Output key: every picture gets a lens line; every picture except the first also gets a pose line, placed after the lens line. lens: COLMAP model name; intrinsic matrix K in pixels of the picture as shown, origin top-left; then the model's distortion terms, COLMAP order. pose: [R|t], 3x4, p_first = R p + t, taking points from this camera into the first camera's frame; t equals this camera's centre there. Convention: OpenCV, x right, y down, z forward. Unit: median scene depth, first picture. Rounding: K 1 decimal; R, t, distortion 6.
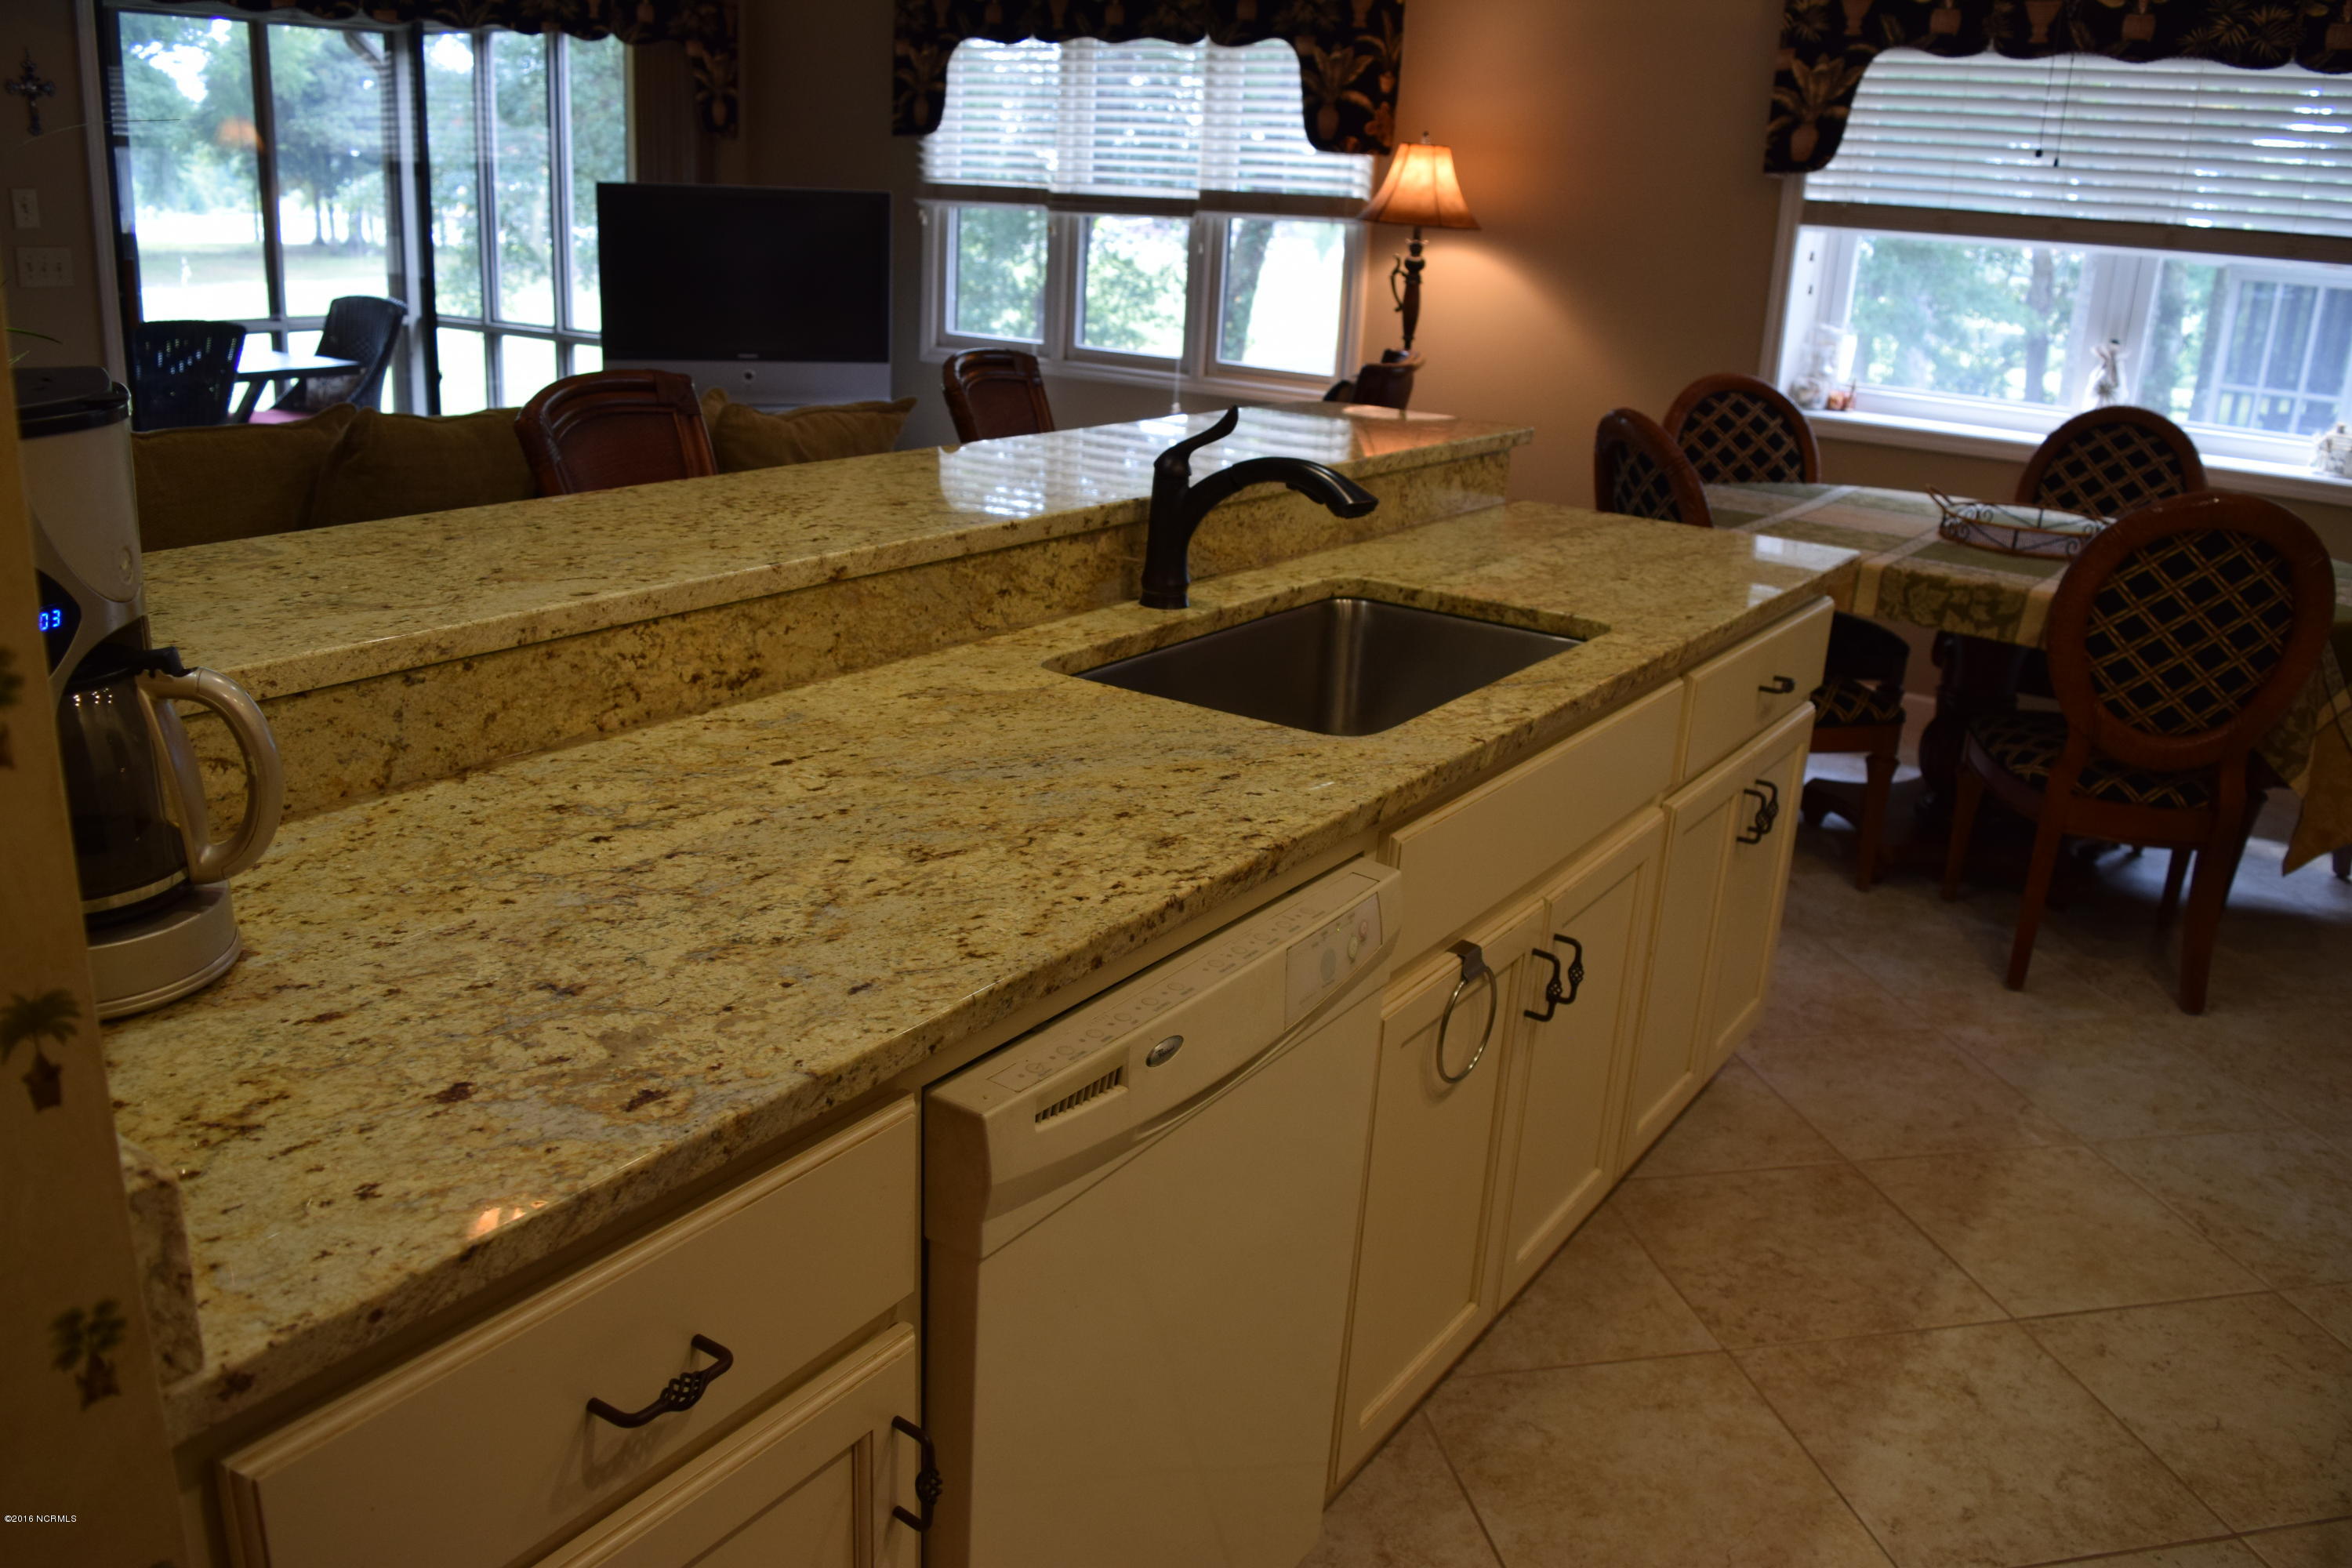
lens RADIAL K [[1851.6, 0, 1173.0], [0, 1851.6, 793.5], [0, 0, 1]] dist [-0.090141, 0.019731]
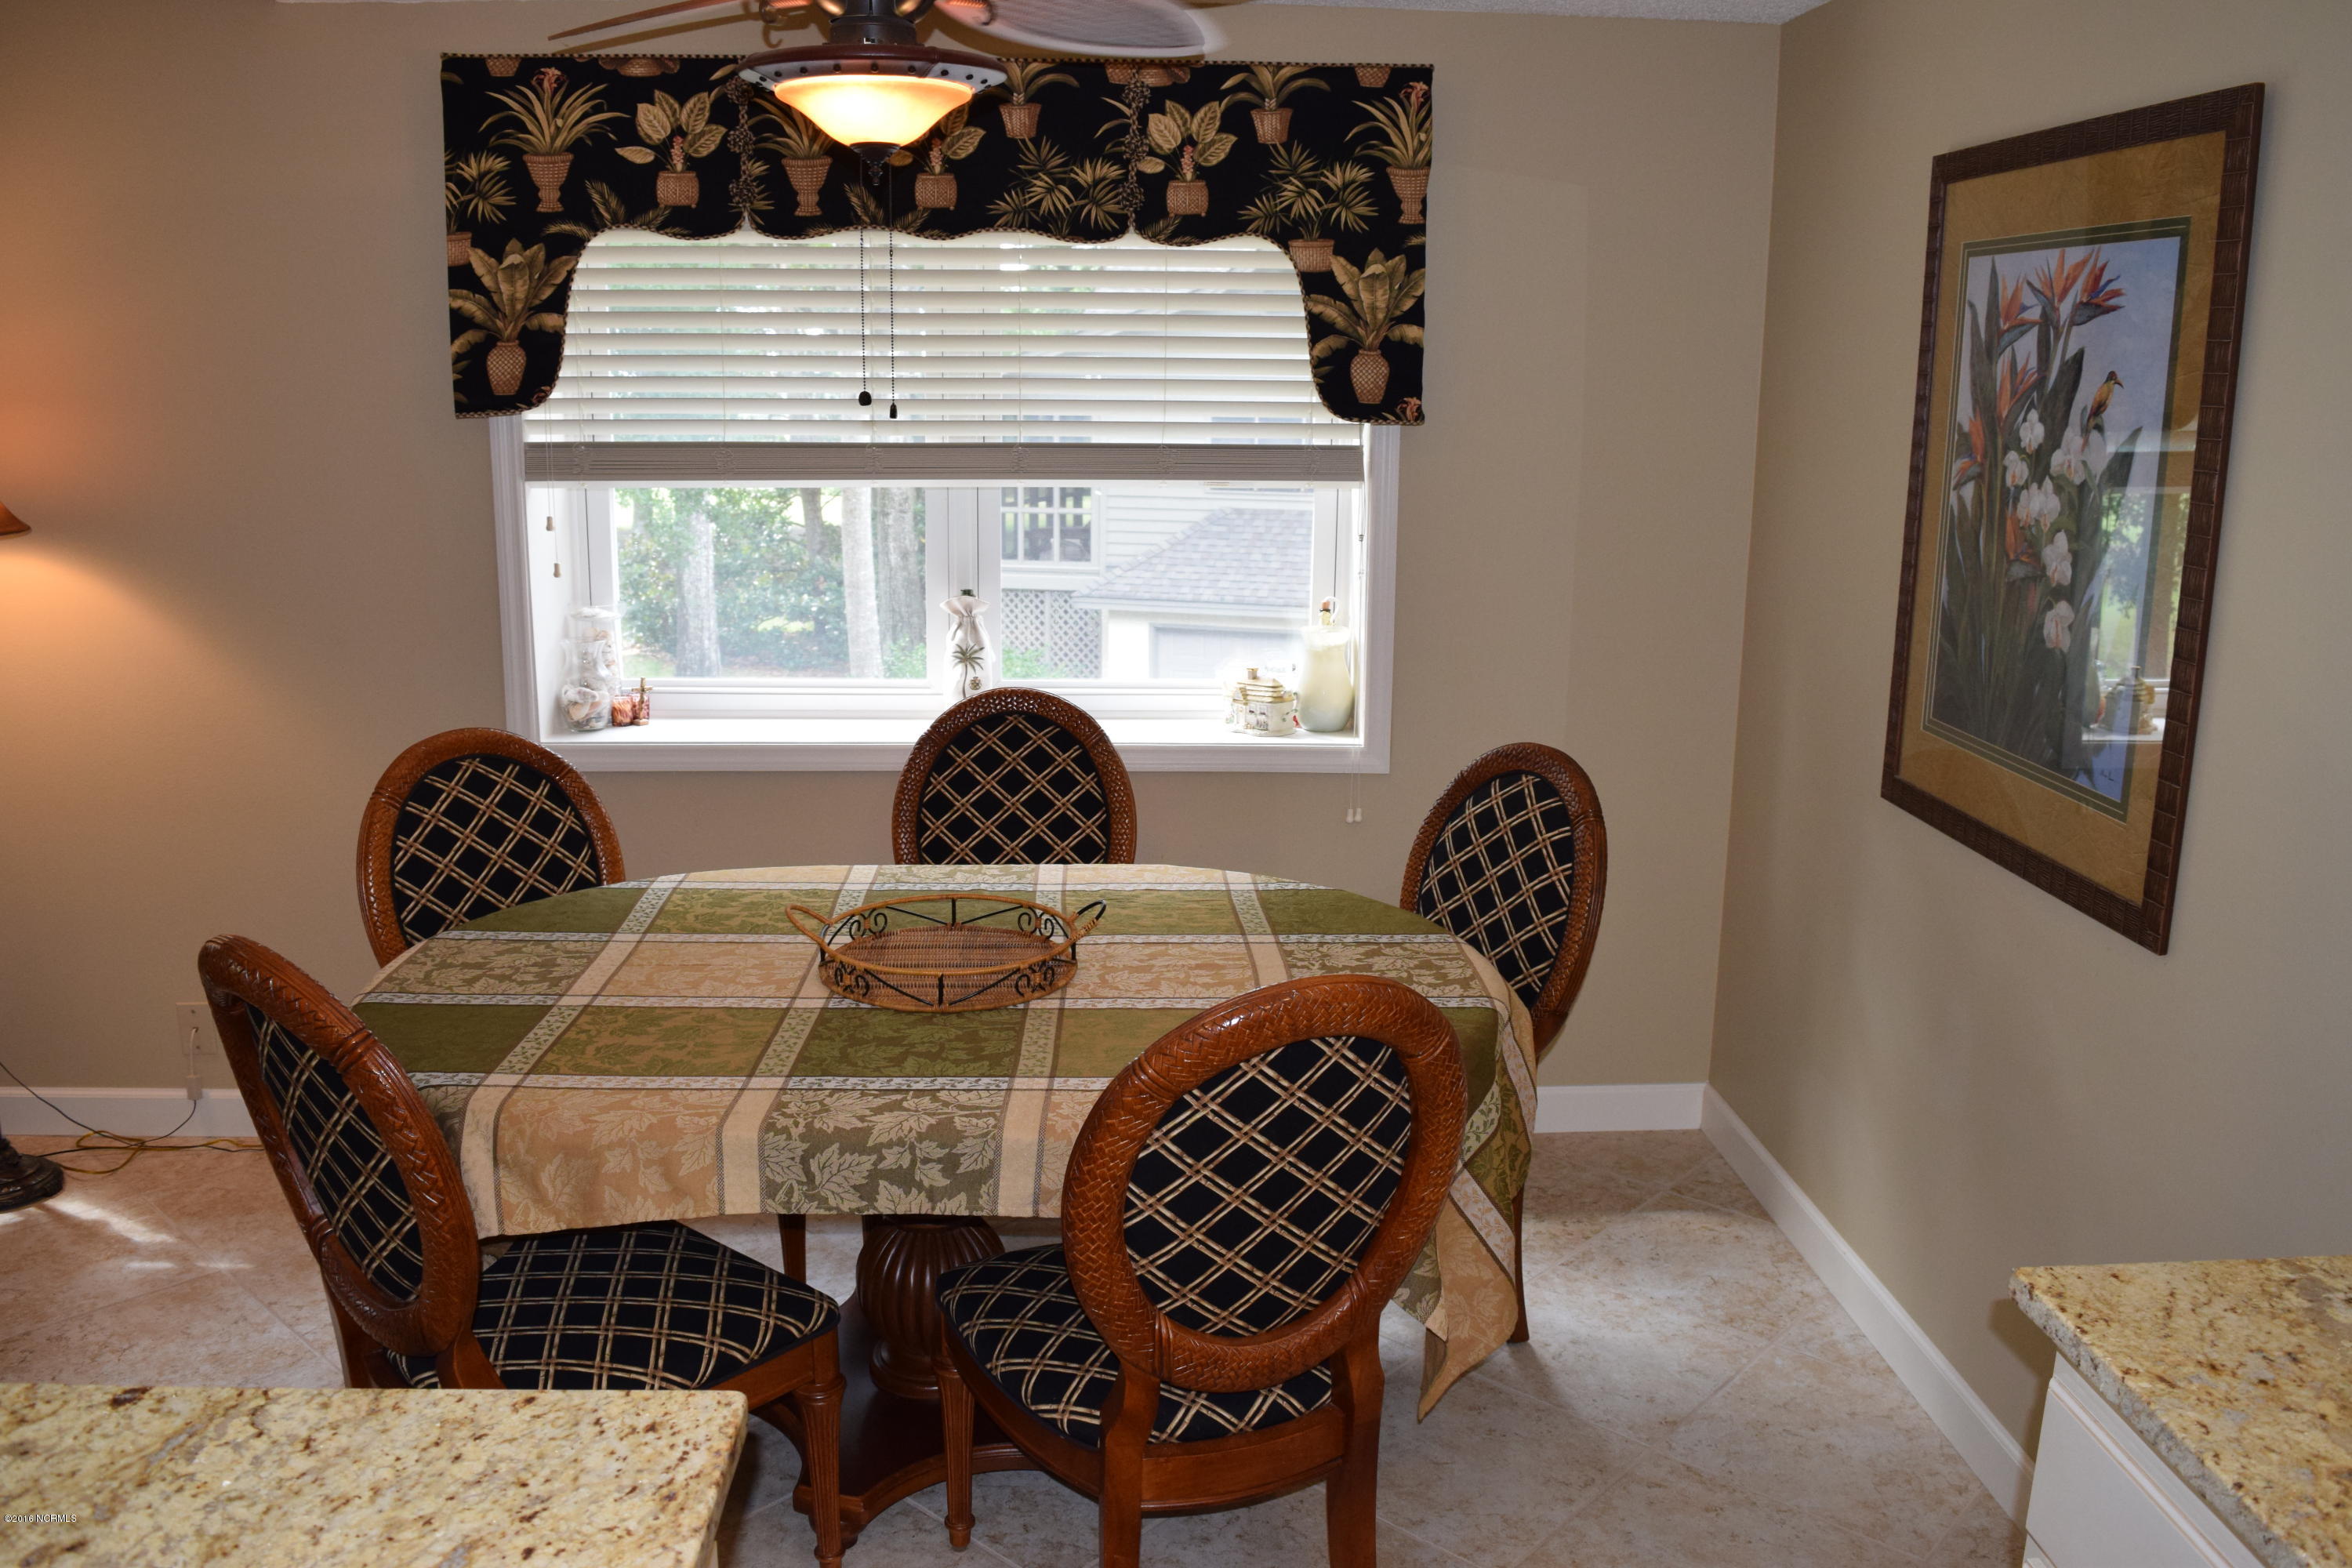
lens RADIAL K [[1851.6, 0, 1165.9], [0, 1851.6, 776.3], [0, 0, 1]] dist [-0.090141, 0.019731]
pose [[0.806306, -0.166039, 0.567716, 0.138400], [0.213339, 0.976825, -0.017306, -0.149948], [-0.551686, 0.135070, 0.823043, 0.332220]]
